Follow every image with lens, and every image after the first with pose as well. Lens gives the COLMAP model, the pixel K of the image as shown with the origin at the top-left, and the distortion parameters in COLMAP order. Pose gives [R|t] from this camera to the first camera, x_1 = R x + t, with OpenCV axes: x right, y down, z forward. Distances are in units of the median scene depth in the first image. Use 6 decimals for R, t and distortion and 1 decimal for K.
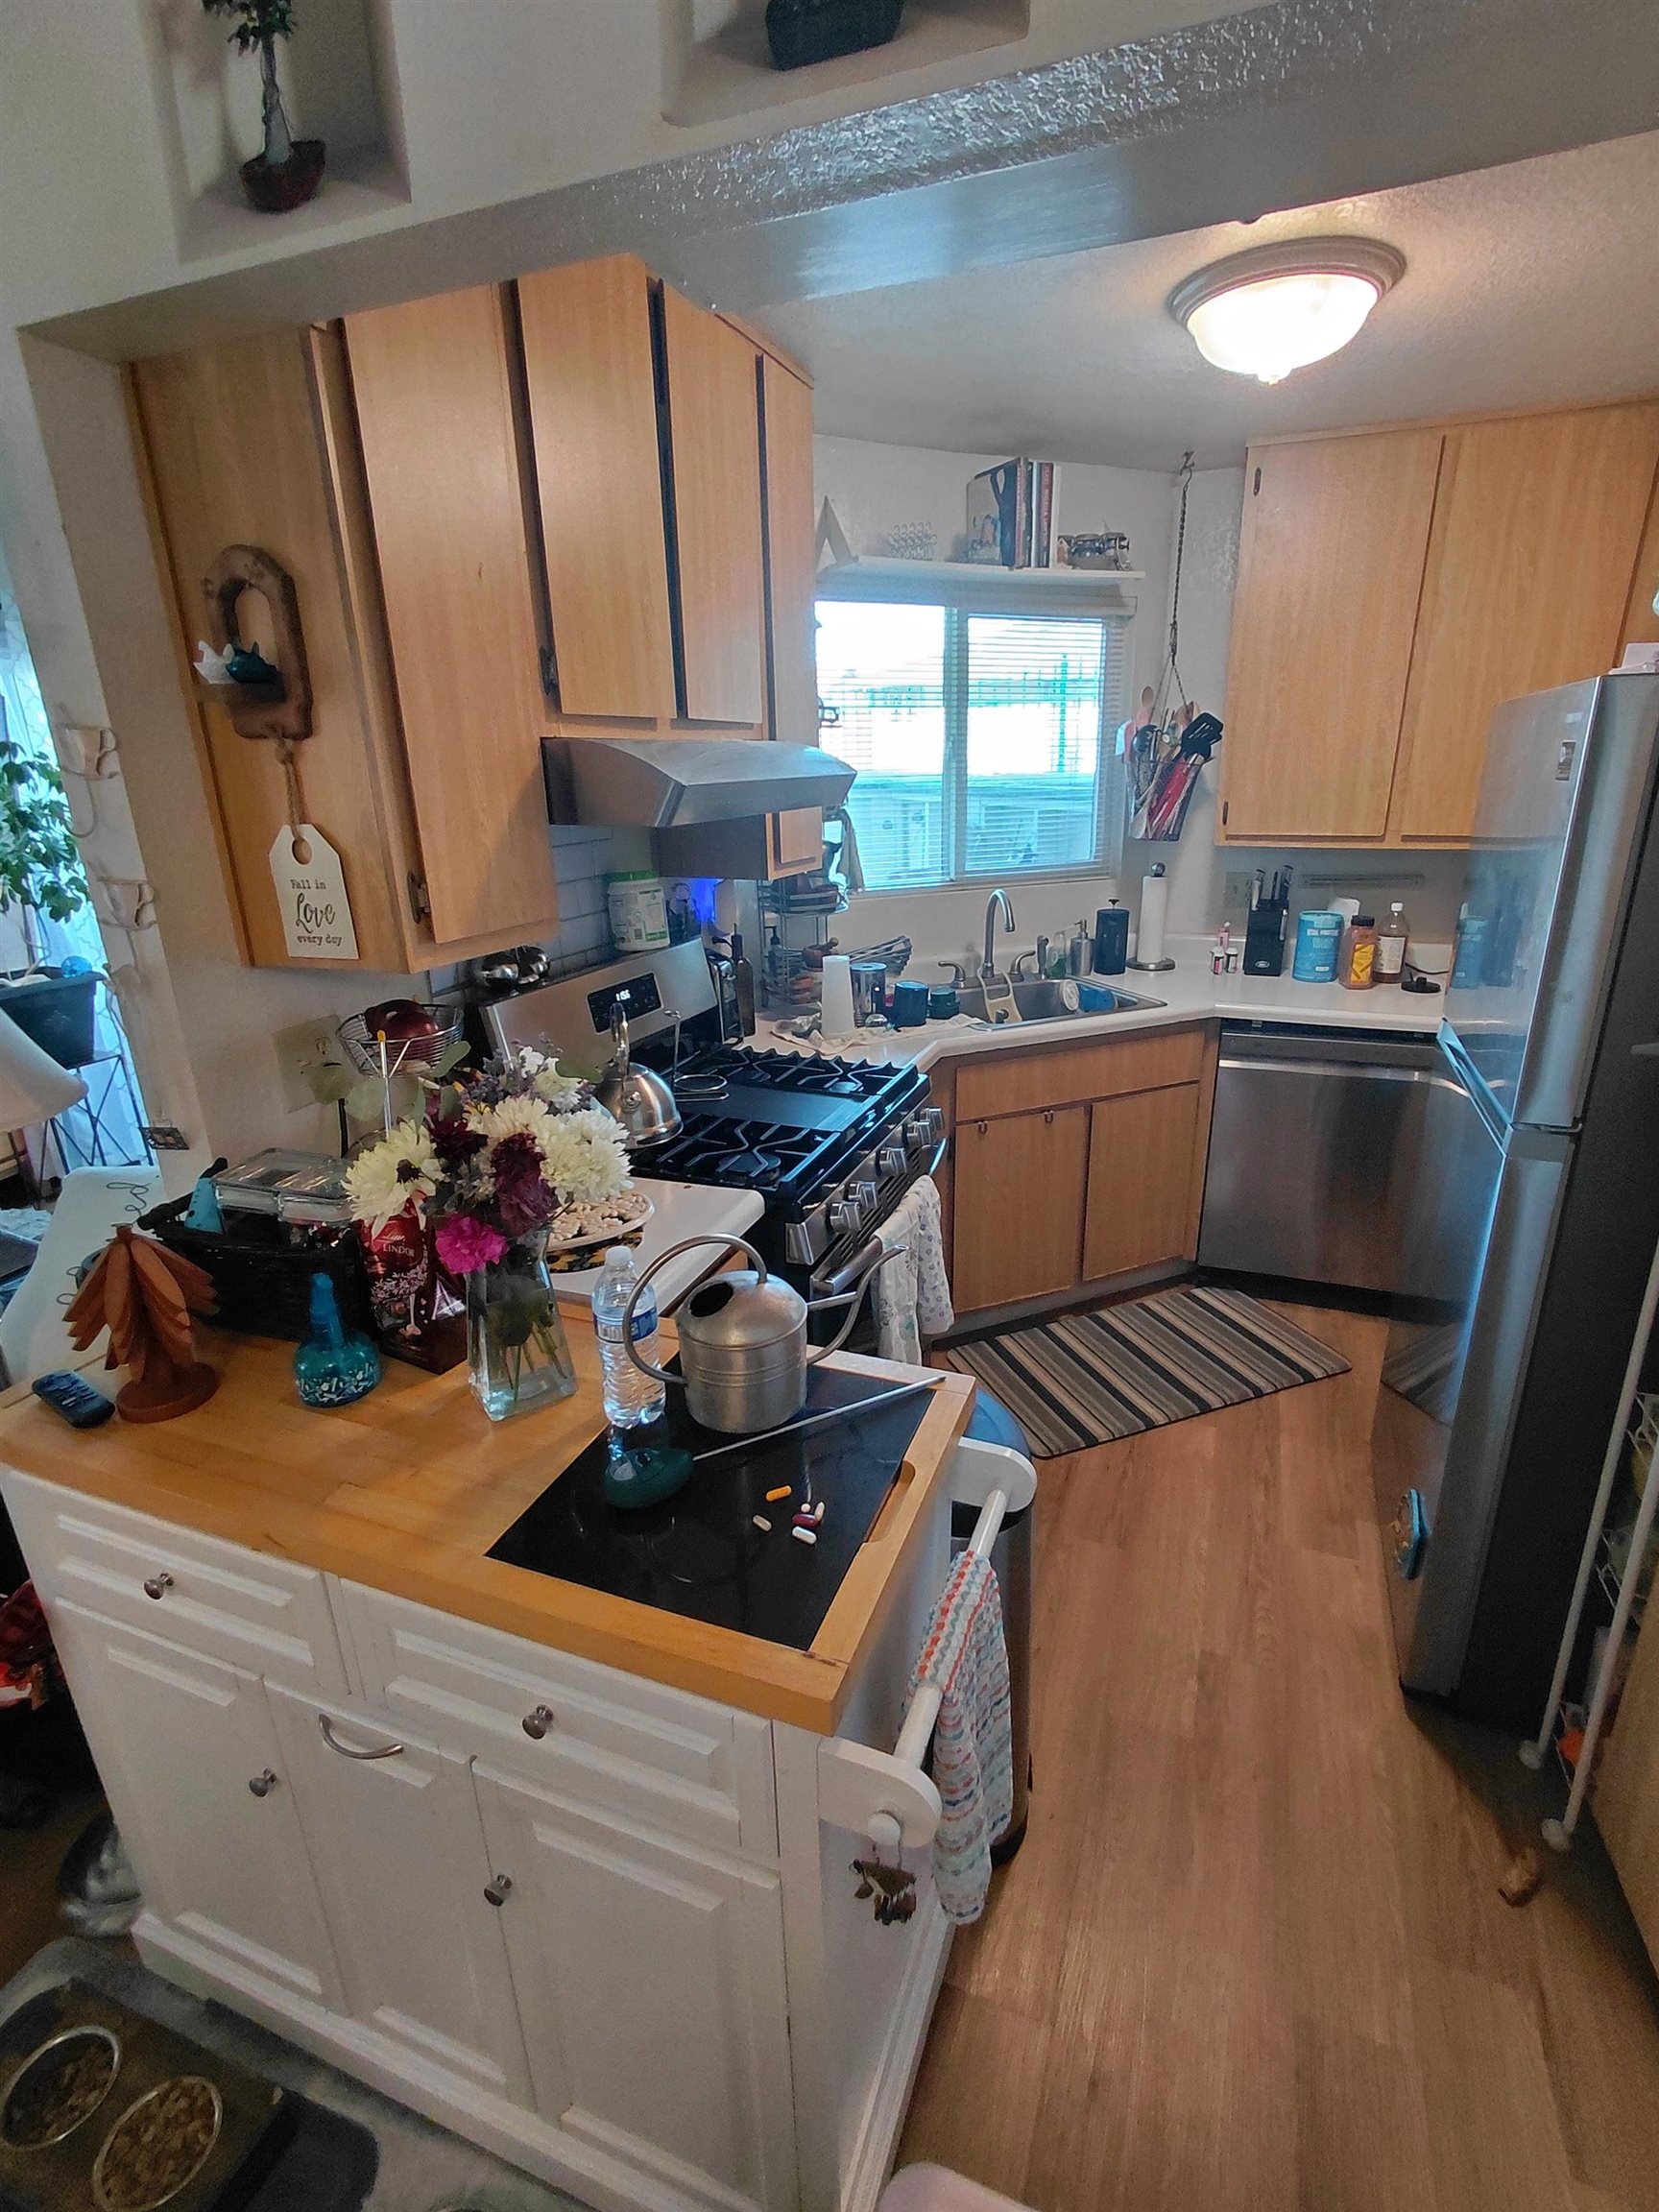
lens RADIAL K [[1002.4, 0, 857.6], [0, 1002.4, 1100.4], [0, 0, 1]] dist [-0.001564, 0.000170]
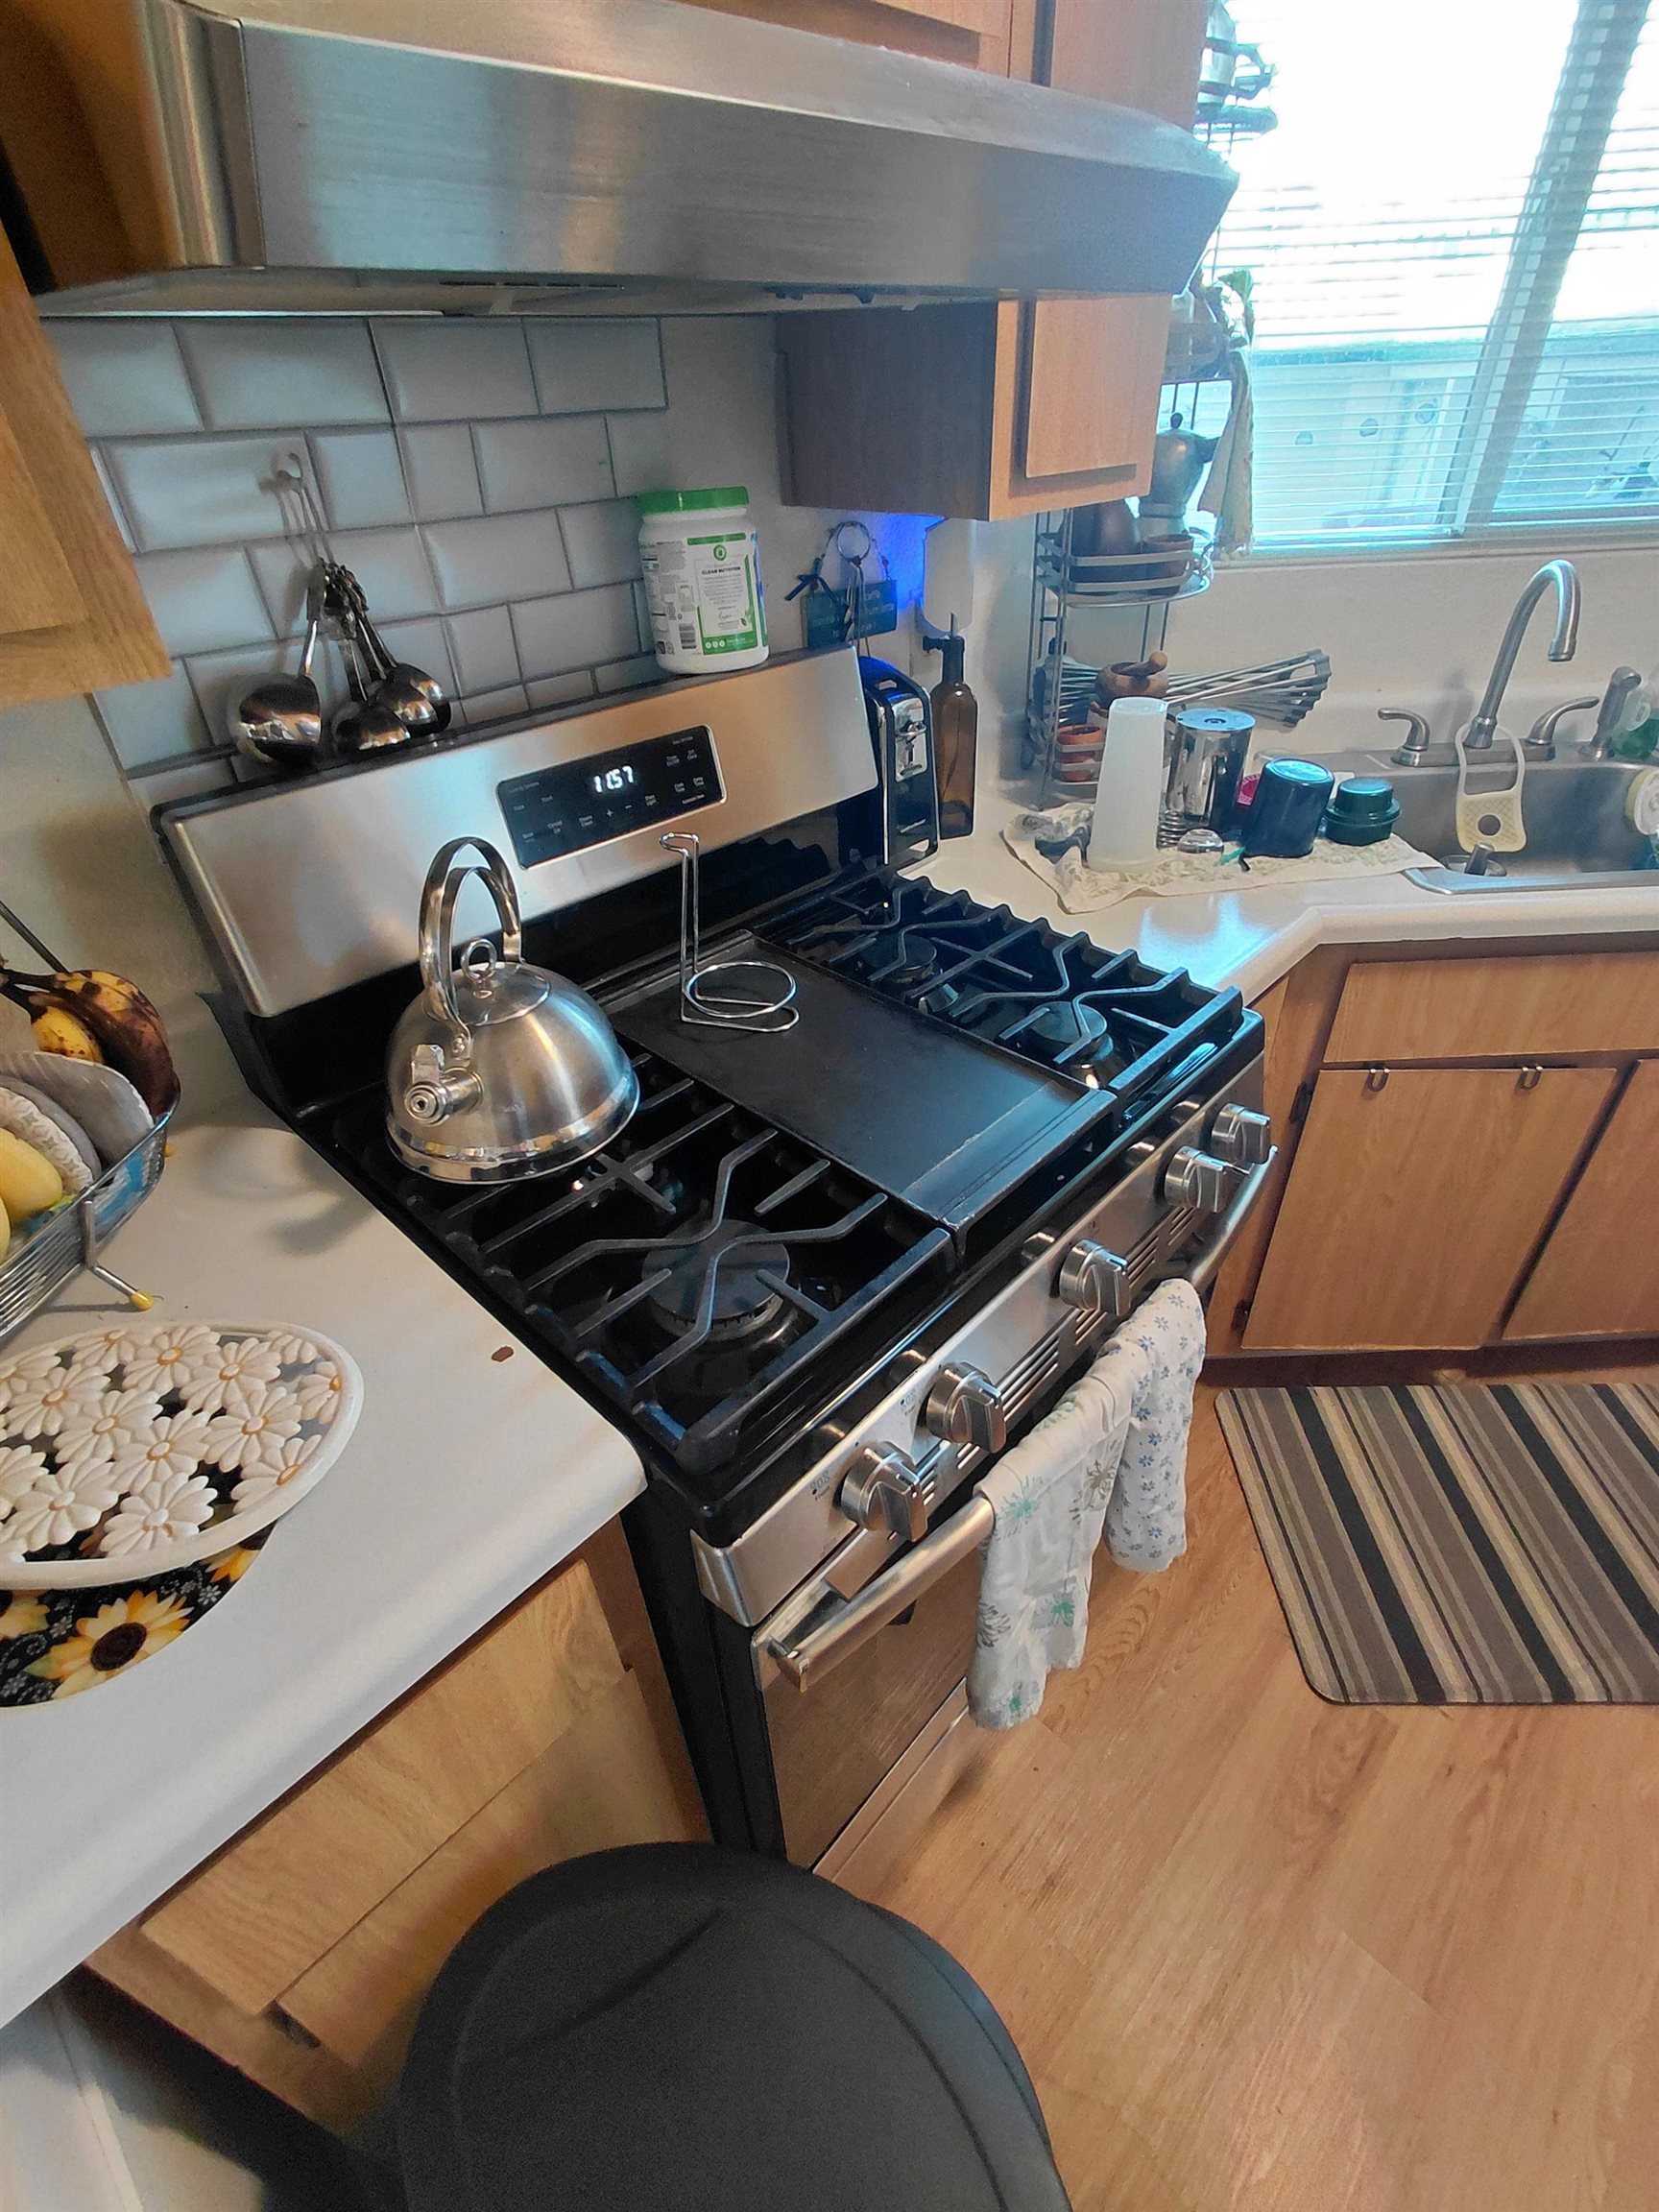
lens RADIAL K [[1011.4, 0, 847.1], [0, 1011.4, 1098.0], [0, 0, 1]] dist [-0.002542, 0.000532]
pose [[0.923018, 0.214342, -0.319523, 0.041509], [-0.109158, 0.942215, 0.316726, -0.094878], [0.368947, -0.257466, 0.893079, 0.428839]]
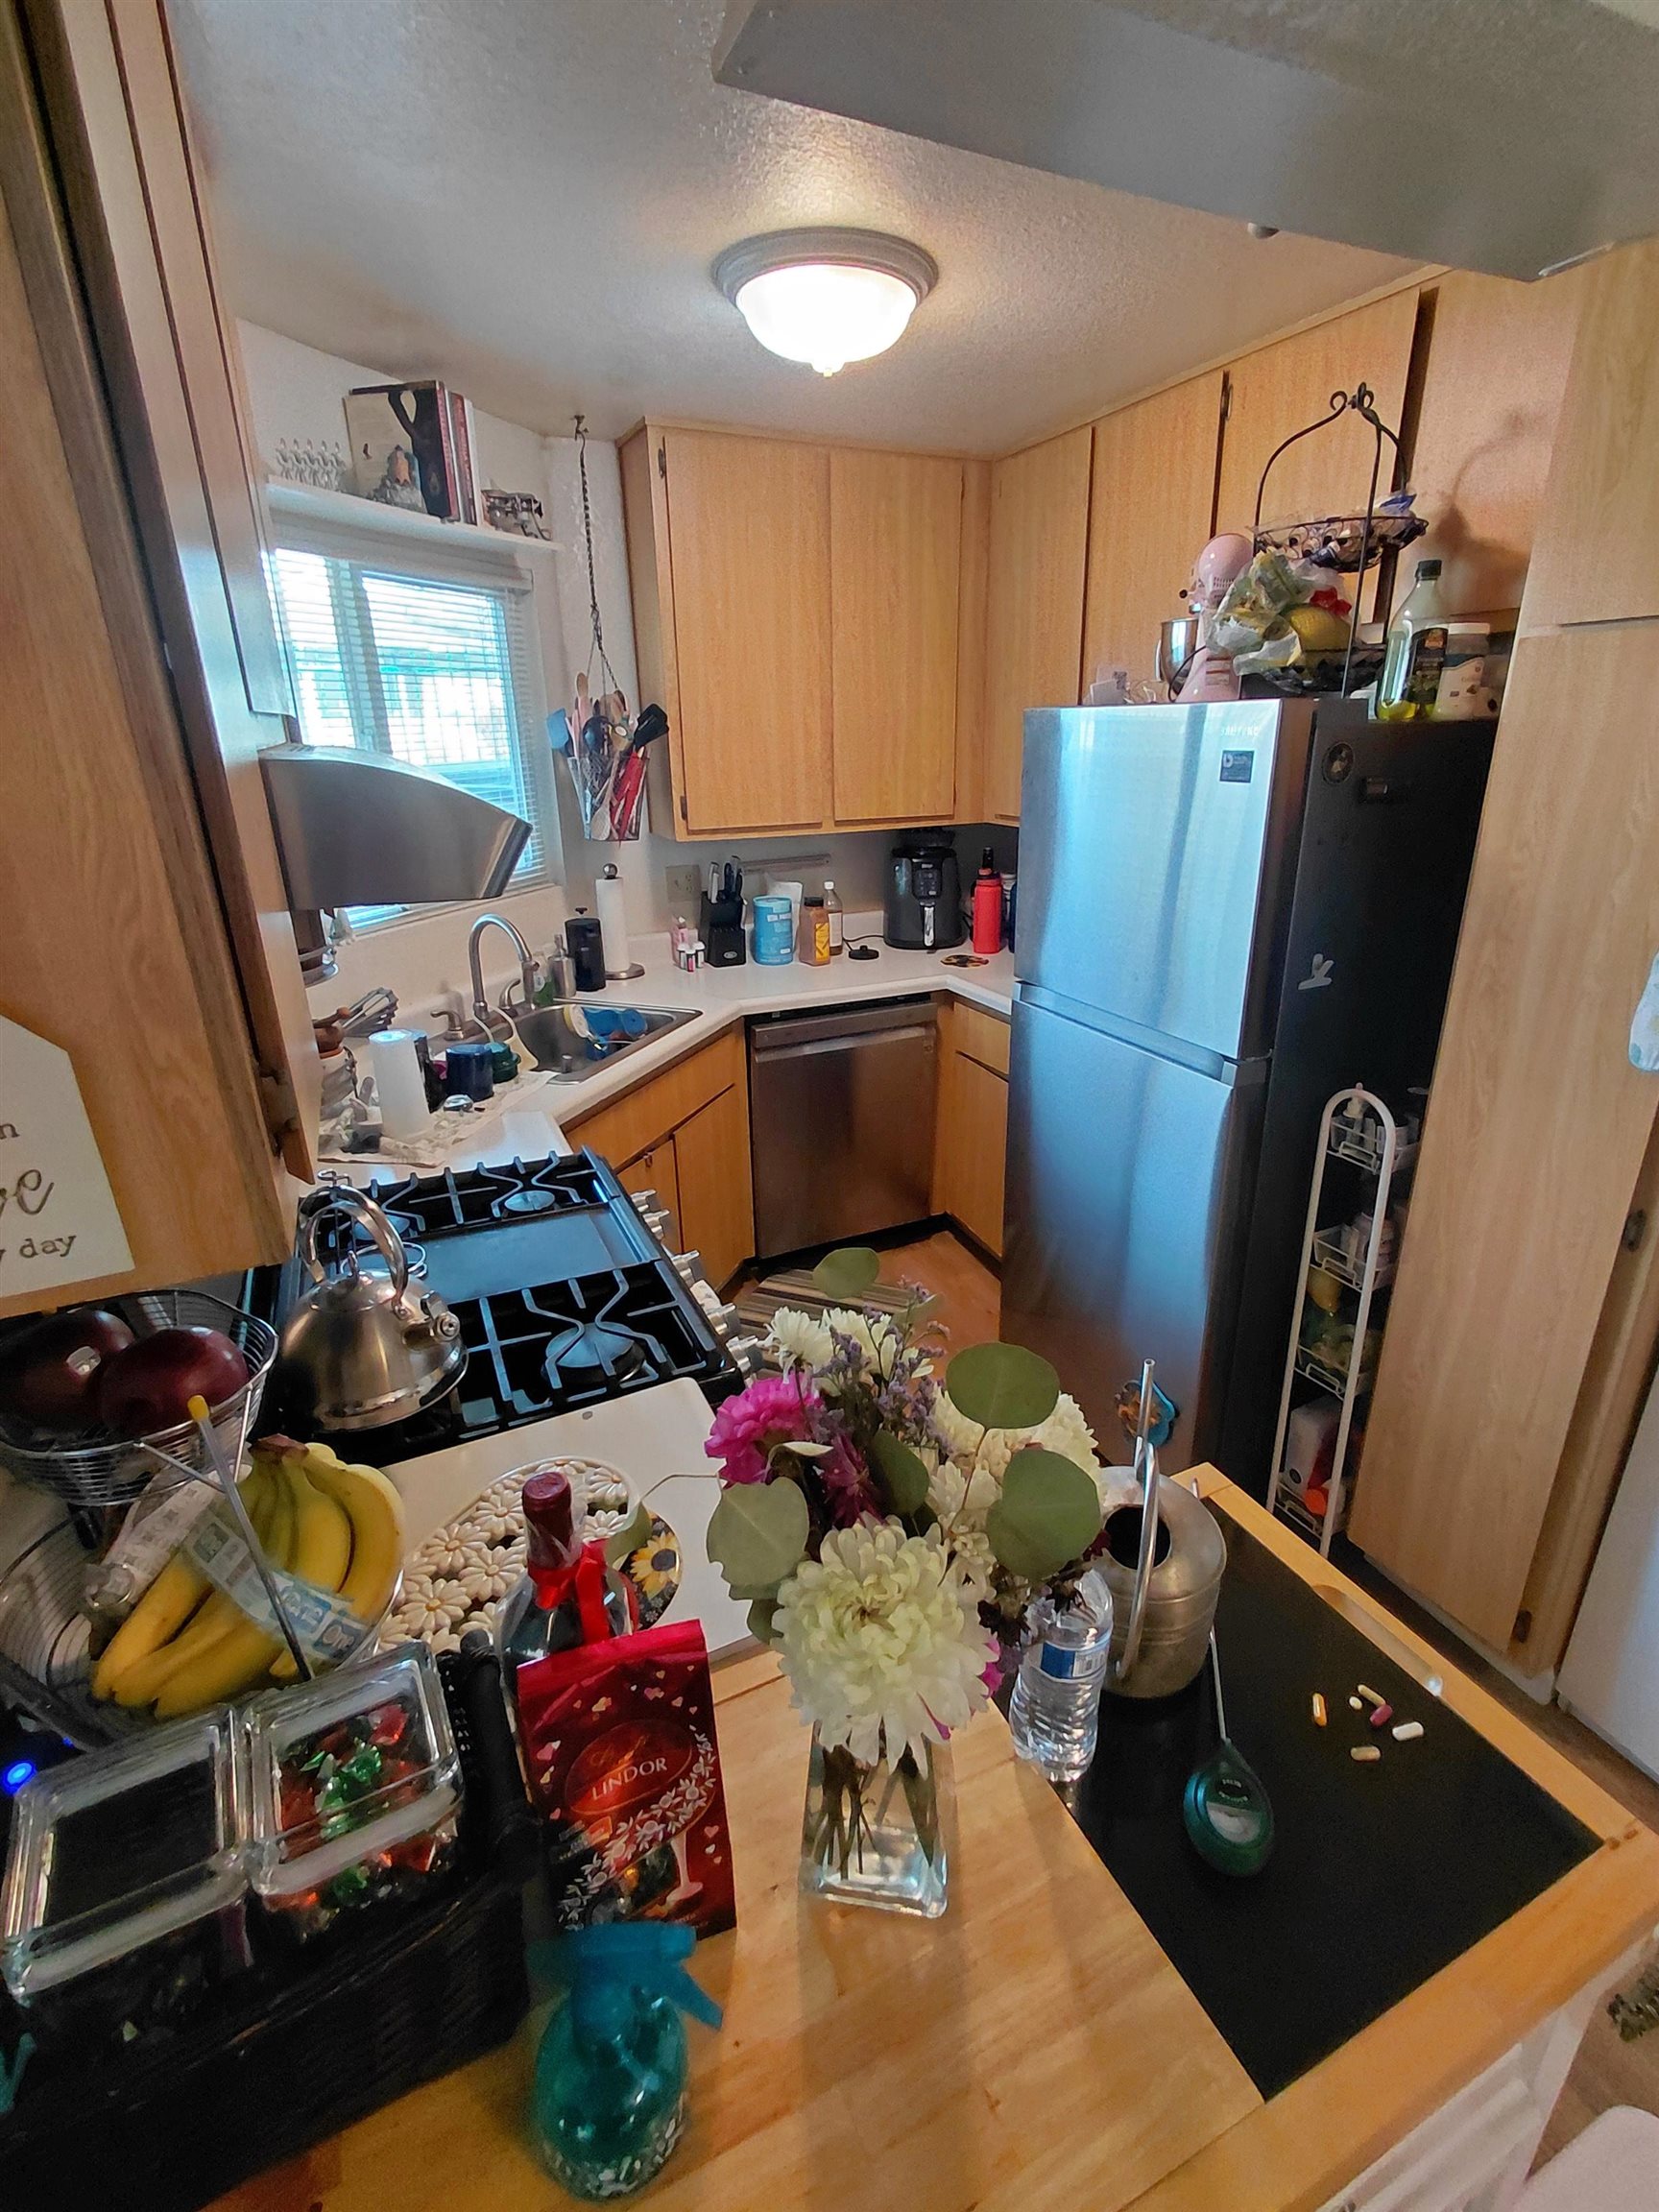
lens RADIAL K [[1011.4, 0, 847.1], [0, 1011.4, 1098.0], [0, 0, 1]] dist [-0.002542, 0.000532]
pose [[0.699775, -0.242521, 0.671936, -0.273619], [0.232134, 0.966761, 0.107180, -0.092392], [-0.675595, 0.080978, 0.732812, 0.219815]]
